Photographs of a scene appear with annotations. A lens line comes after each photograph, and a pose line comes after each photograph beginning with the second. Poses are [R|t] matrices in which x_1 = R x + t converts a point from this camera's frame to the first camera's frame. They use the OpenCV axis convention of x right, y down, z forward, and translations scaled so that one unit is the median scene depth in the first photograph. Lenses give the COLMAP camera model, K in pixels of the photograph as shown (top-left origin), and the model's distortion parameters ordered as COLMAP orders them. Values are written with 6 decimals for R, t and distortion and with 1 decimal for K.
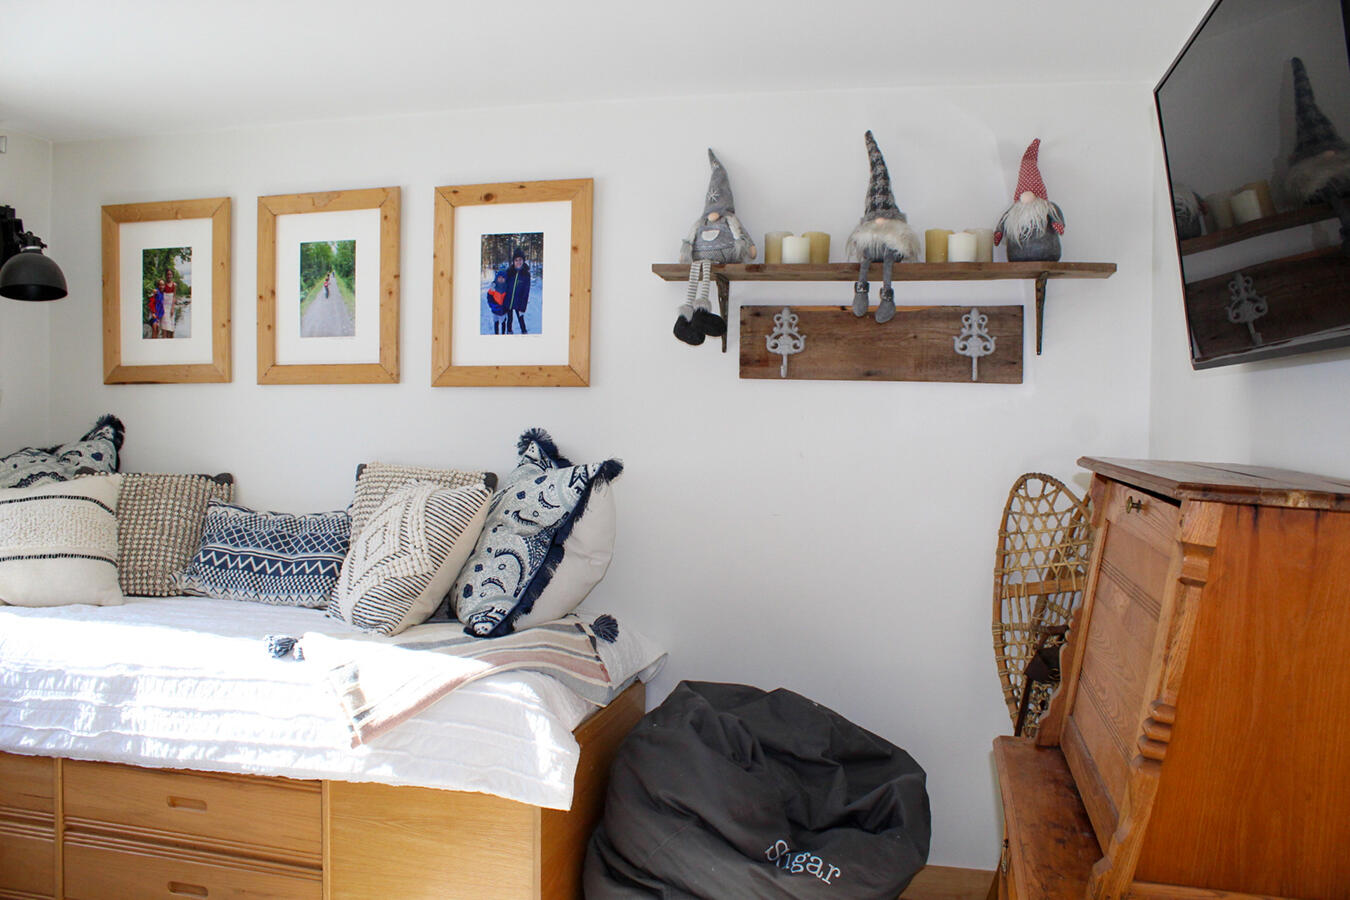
lens RADIAL K [[1126.3, 0, 675.0], [0, 1126.3, 450.0], [0, 0, 1]] dist [-0.198989, 0.162507]
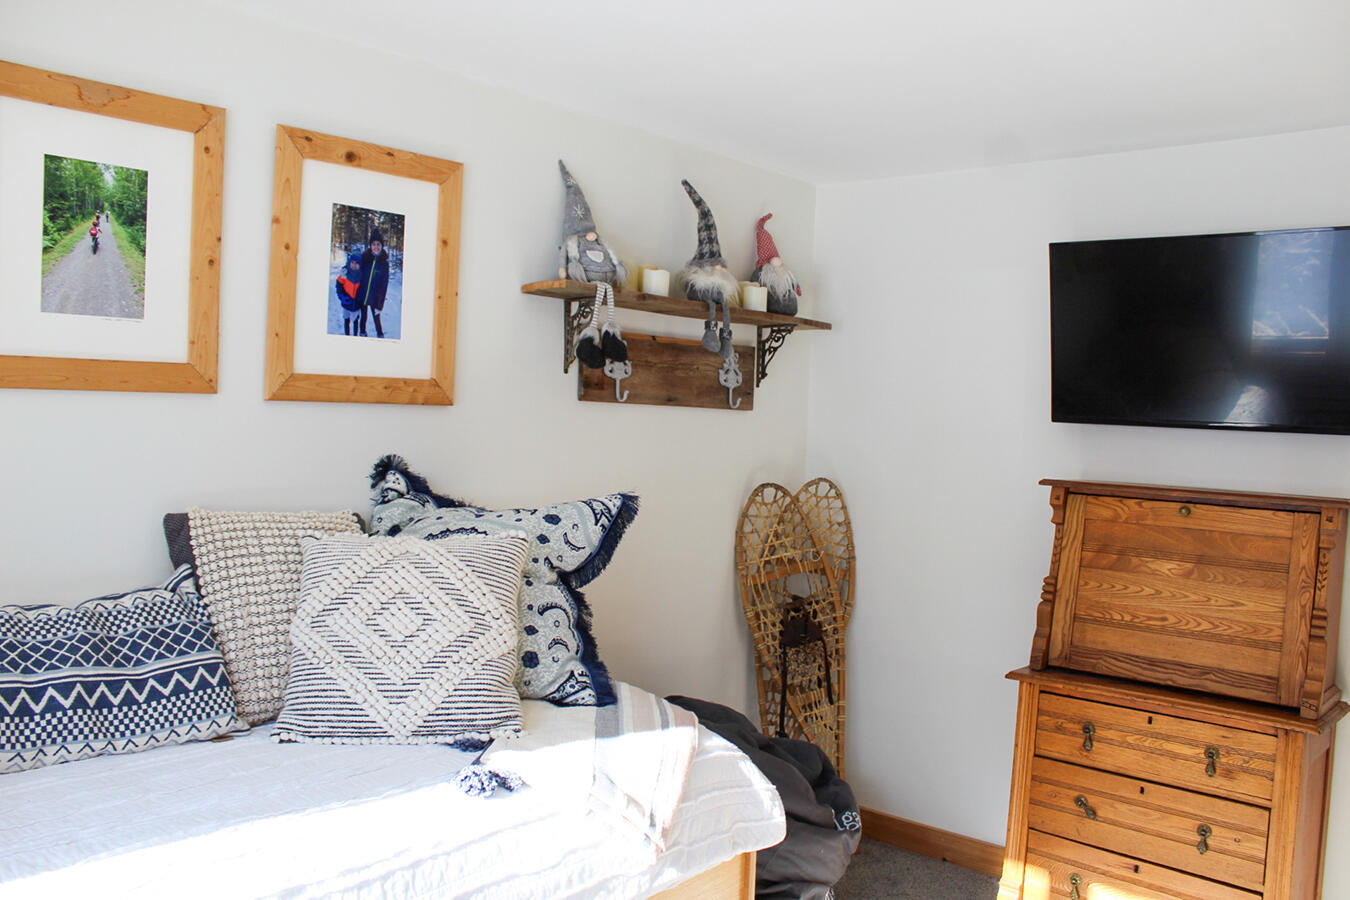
lens RADIAL K [[1126.3, 0, 675.0], [0, 1126.3, 450.0], [0, 0, 1]] dist [-0.198989, 0.162507]
pose [[0.459454, -0.025597, 0.887833, -0.745786], [-0.003985, 0.999515, 0.030879, -0.048459], [-0.888193, -0.017725, 0.459129, 0.445597]]
